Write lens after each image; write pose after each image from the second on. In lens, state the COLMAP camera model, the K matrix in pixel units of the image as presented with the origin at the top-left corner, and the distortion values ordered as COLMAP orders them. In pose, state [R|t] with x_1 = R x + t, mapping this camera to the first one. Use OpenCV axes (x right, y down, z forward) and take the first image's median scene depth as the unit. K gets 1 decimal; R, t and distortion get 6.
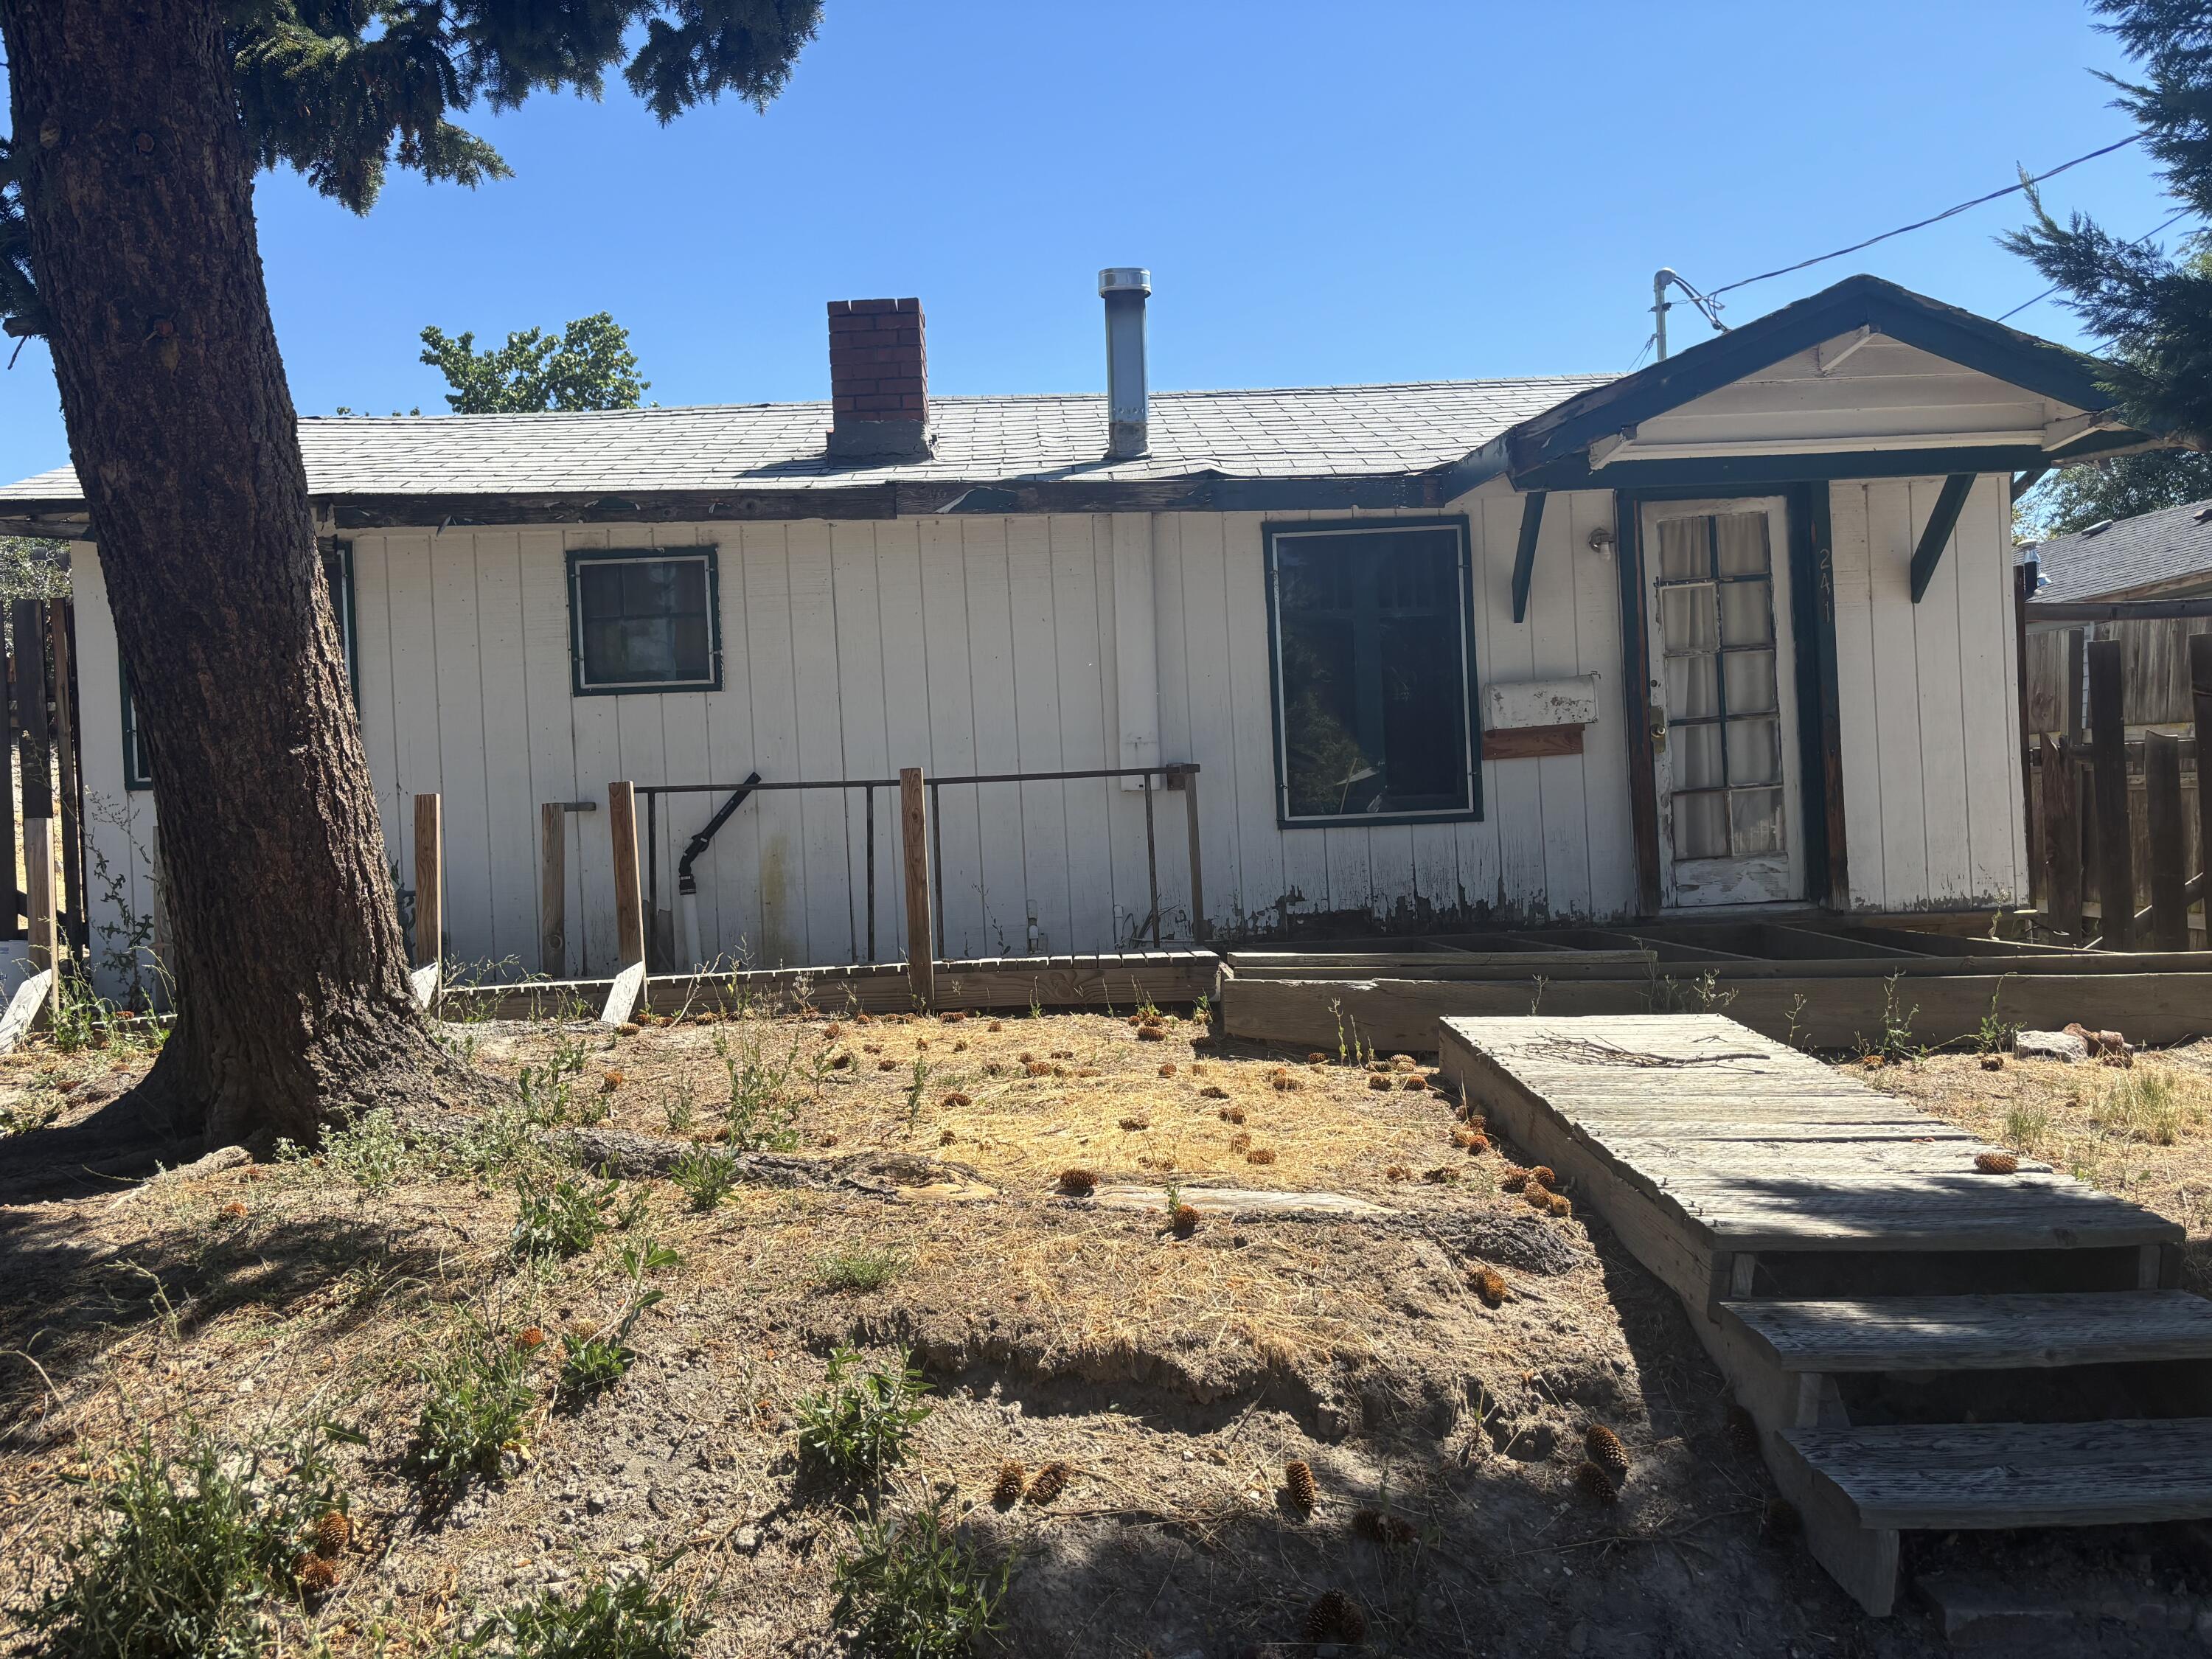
lens RADIAL K [[1664.2, 0, 1101.0], [0, 1664.2, 820.4], [0, 0, 1]] dist [0.005121, -0.007759]
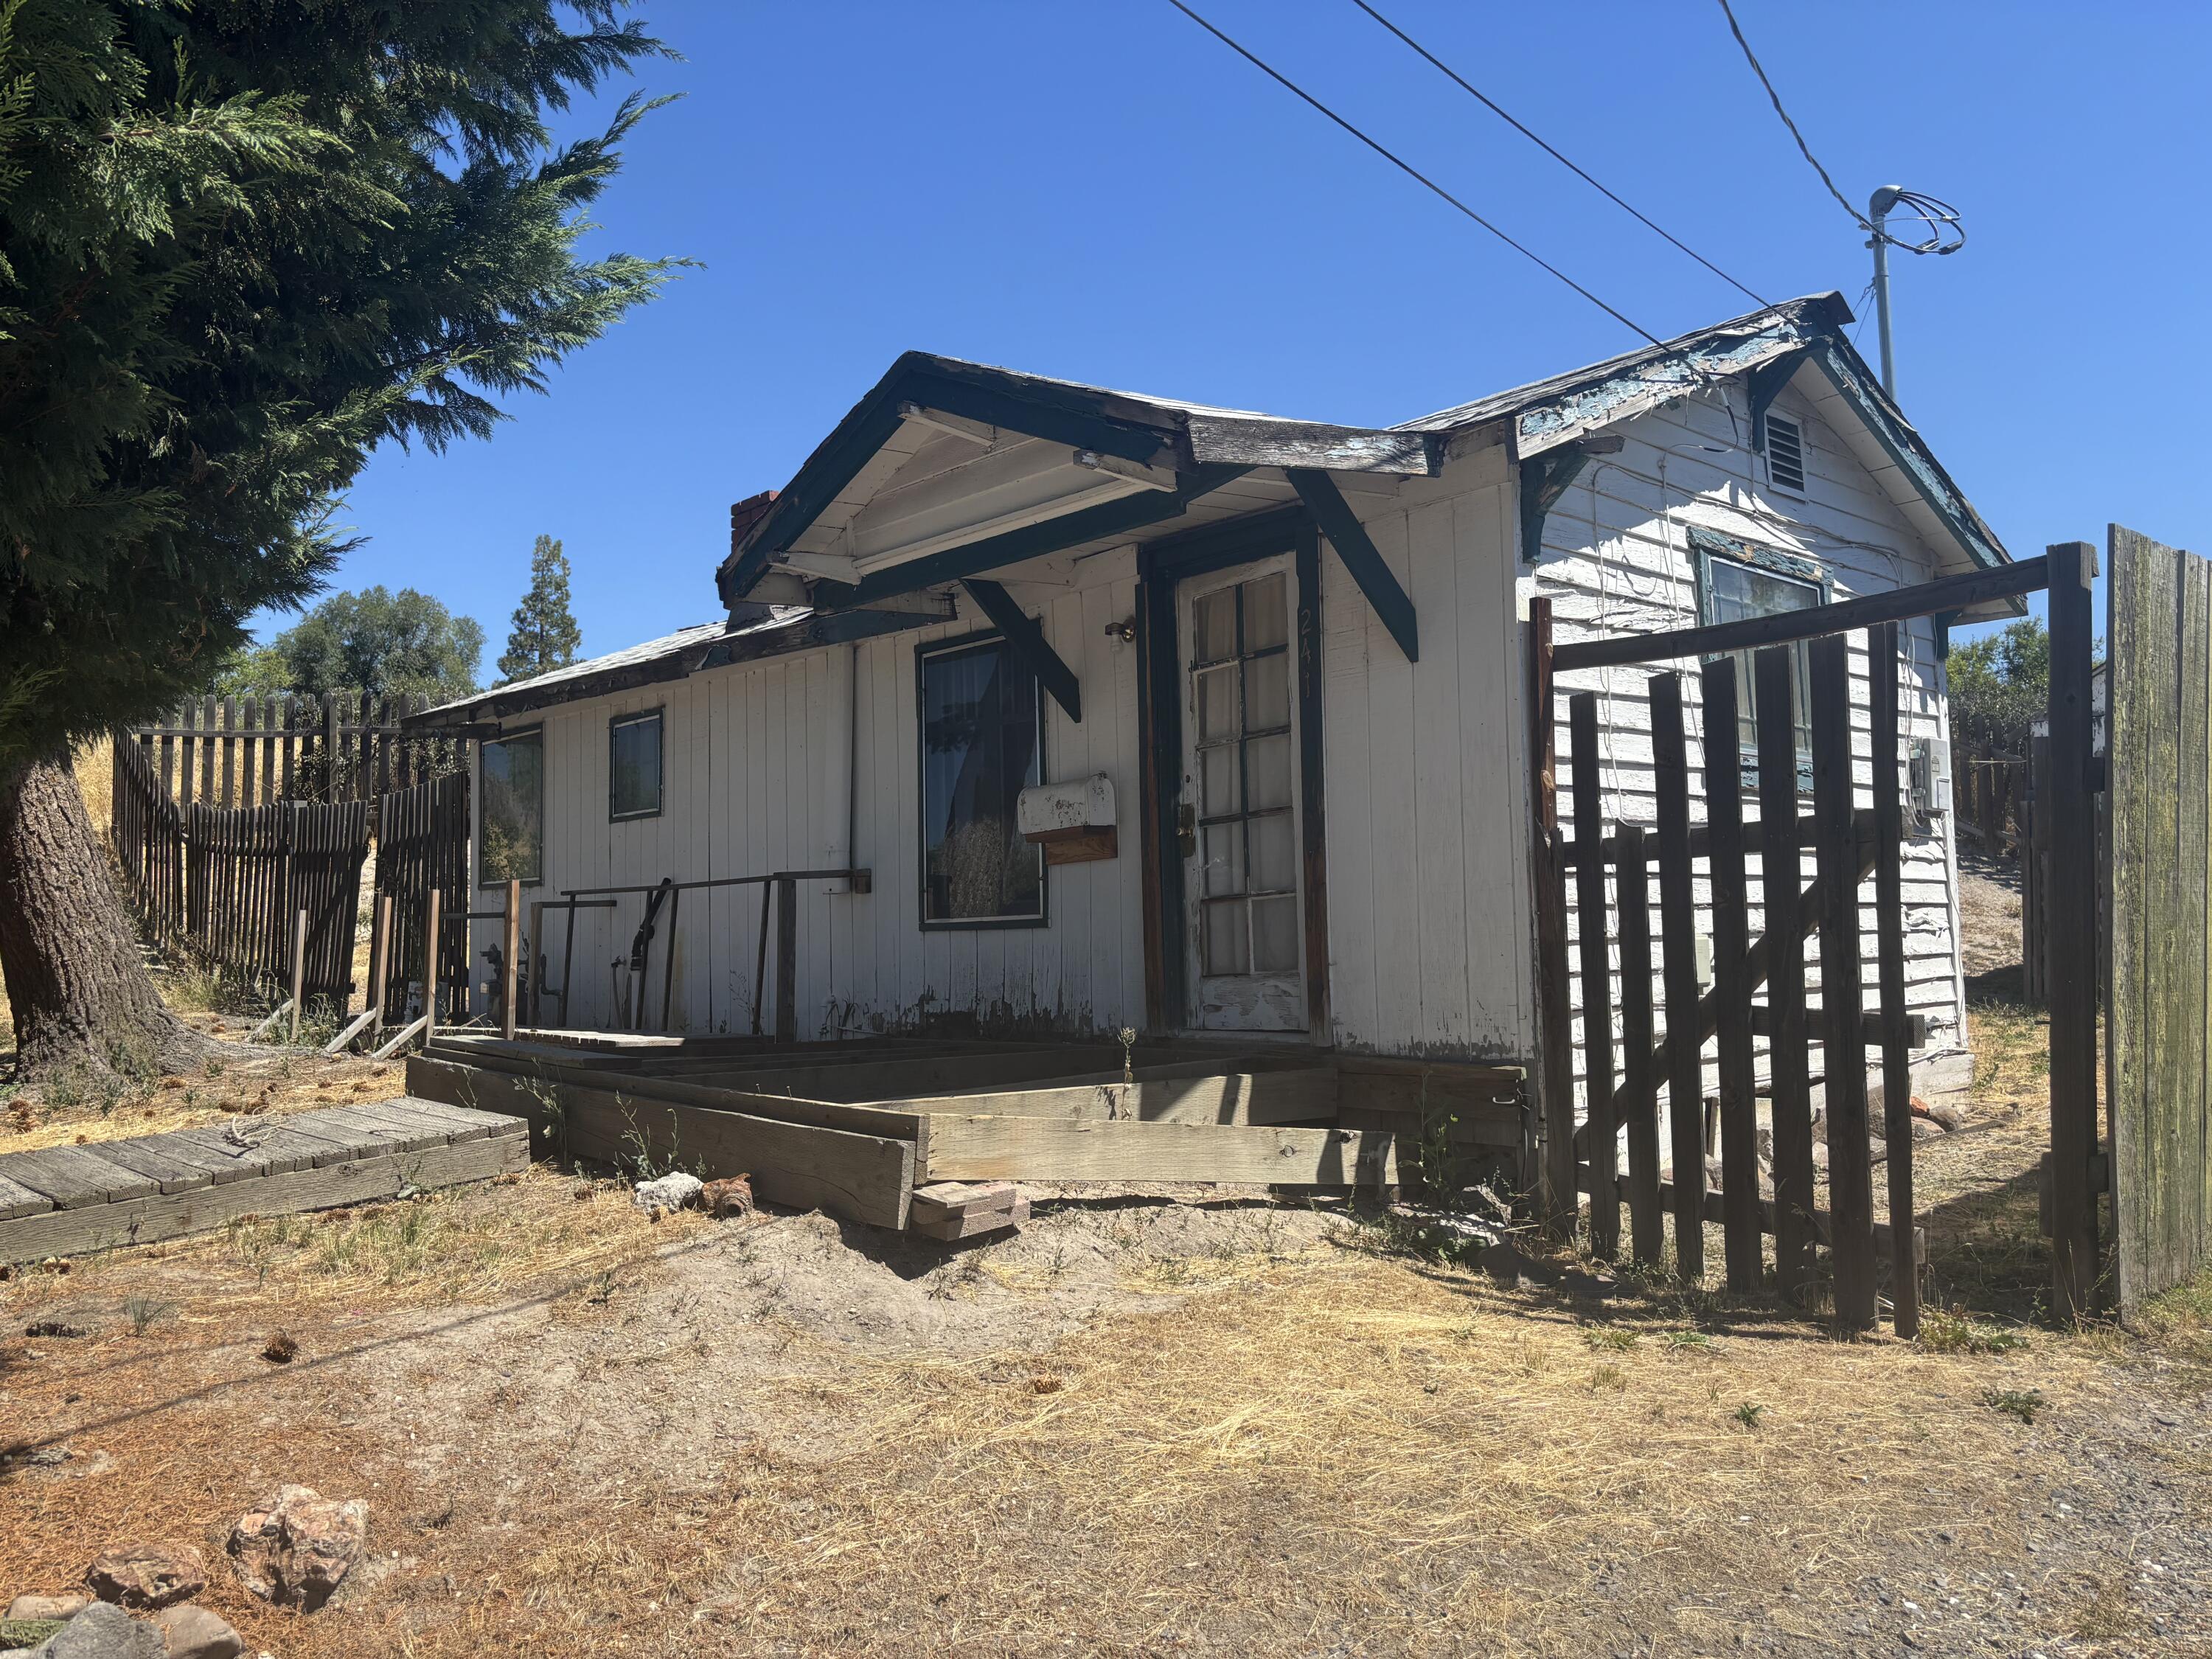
lens RADIAL K [[1664.2, 0, 1102.9], [0, 1664.2, 835.8], [0, 0, 1]] dist [0.005121, -0.007759]
pose [[0.686344, -0.017567, -0.727065, 0.958829], [-0.004165, 0.999597, -0.028083, -0.026054], [0.727265, 0.022303, 0.685994, 0.355271]]
